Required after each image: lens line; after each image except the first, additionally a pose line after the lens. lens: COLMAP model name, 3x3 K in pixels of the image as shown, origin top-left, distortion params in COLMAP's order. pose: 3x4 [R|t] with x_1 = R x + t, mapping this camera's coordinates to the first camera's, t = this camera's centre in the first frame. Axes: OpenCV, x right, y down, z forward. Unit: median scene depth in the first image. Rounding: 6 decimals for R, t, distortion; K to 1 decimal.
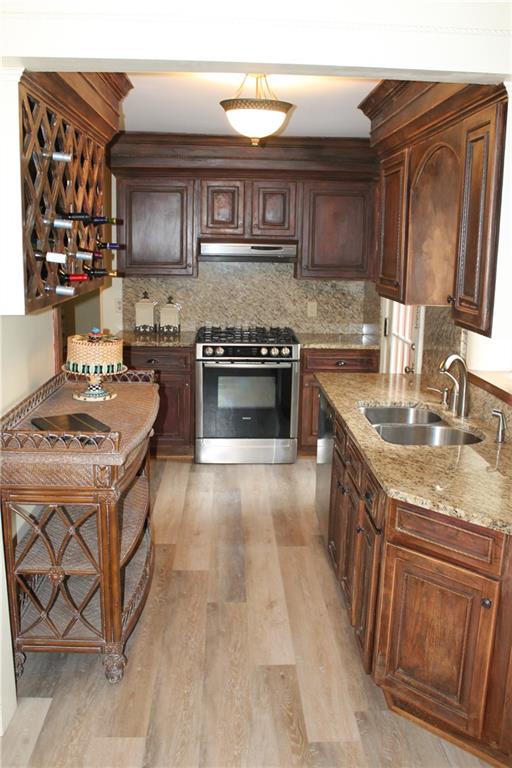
lens RADIAL K [[693.7, 0, 256.0], [0, 693.7, 384.0], [0, 0, 1]] dist [-0.159890, 0.162331]
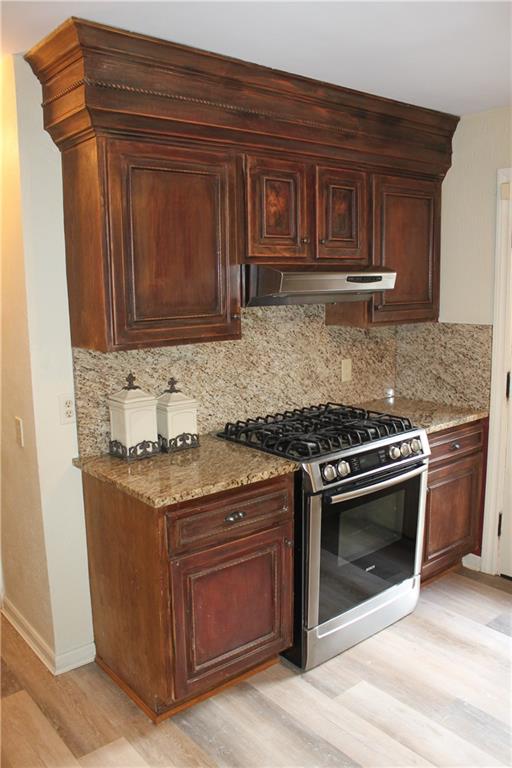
lens RADIAL K [[650.6, 0, 261.9], [0, 650.6, 380.8], [0, 0, 1]] dist [-0.170909, 0.159262]
pose [[0.798762, -0.130116, 0.587408, -0.362338], [0.157370, 0.987528, 0.004754, -0.117067], [-0.580701, 0.088643, 0.809277, 0.559775]]
